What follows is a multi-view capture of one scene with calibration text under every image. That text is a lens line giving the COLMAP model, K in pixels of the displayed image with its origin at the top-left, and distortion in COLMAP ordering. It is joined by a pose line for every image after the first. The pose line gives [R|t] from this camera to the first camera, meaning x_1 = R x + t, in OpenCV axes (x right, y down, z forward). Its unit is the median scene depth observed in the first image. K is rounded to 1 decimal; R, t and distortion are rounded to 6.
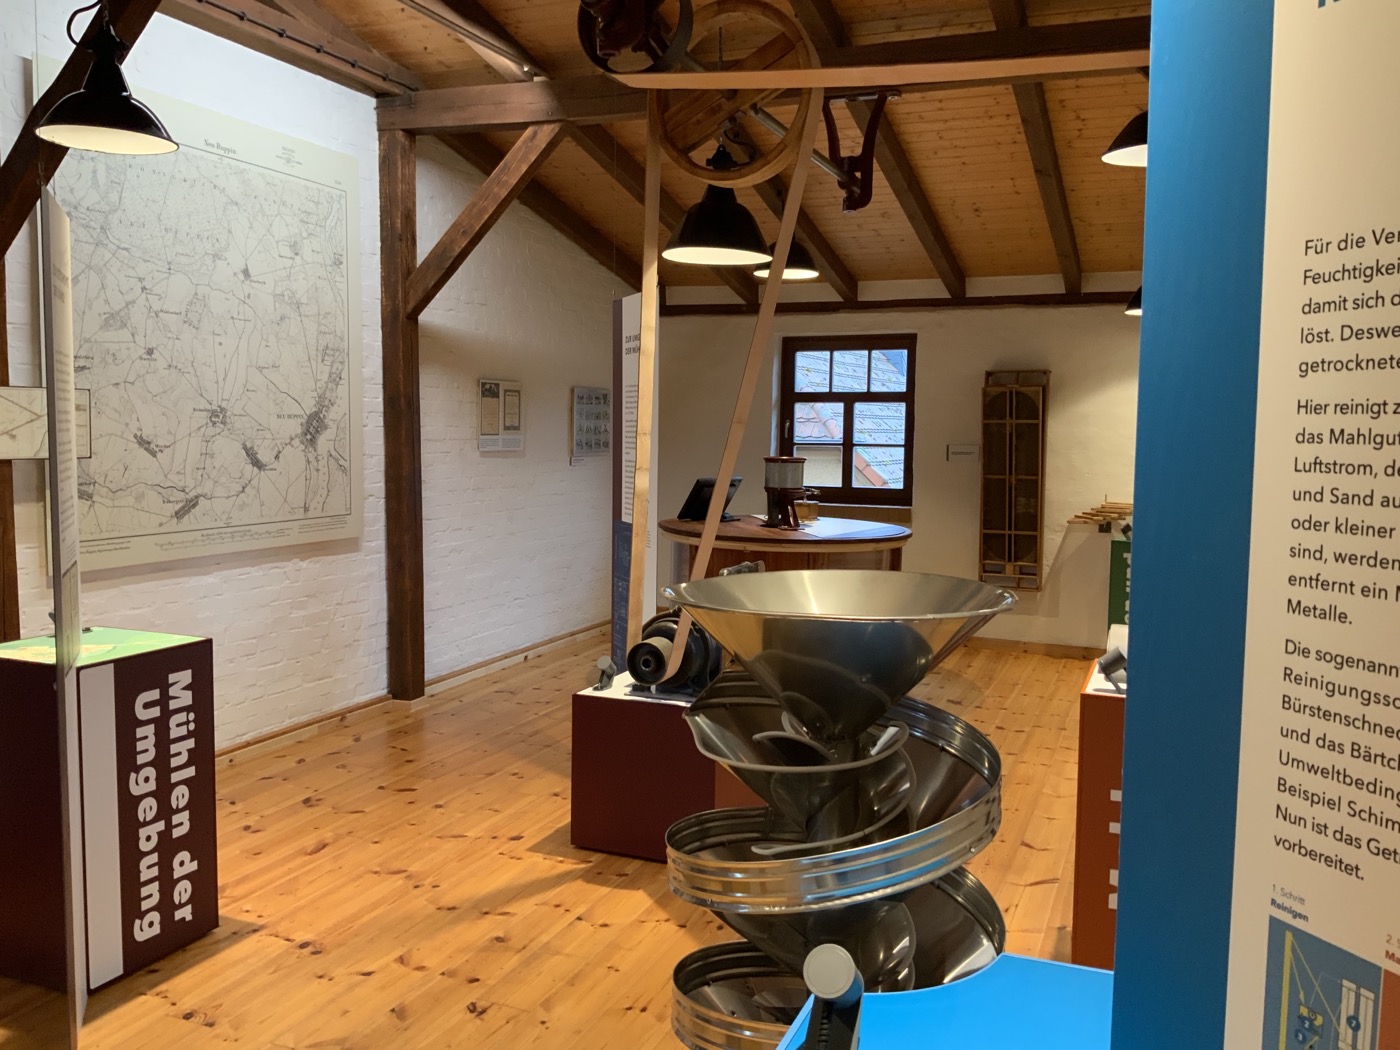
lens RADIAL K [[1157.1, 0, 700.0], [0, 1157.1, 525.0], [0, 0, 1]] dist [0.118050, -0.211857]
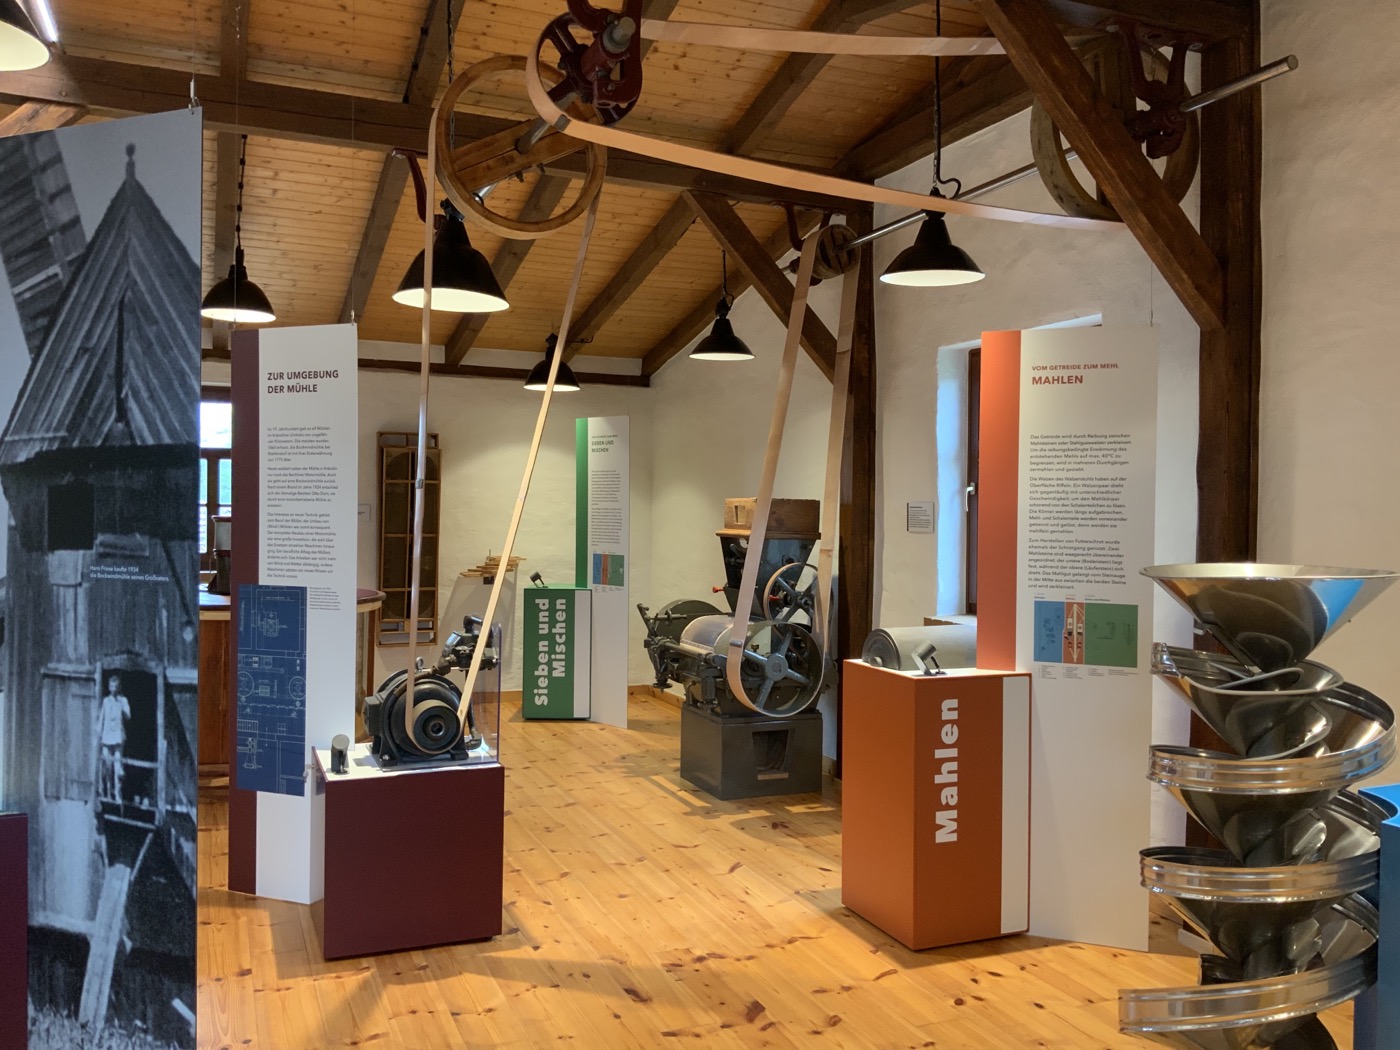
lens RADIAL K [[1157.1, 0, 700.0], [0, 1157.1, 525.0], [0, 0, 1]] dist [0.118050, -0.211857]
pose [[0.700587, -0.014909, 0.713412, -0.543644], [0.057864, 0.997676, -0.035974, 0.003168], [-0.711217, 0.066484, 0.699821, 0.183639]]
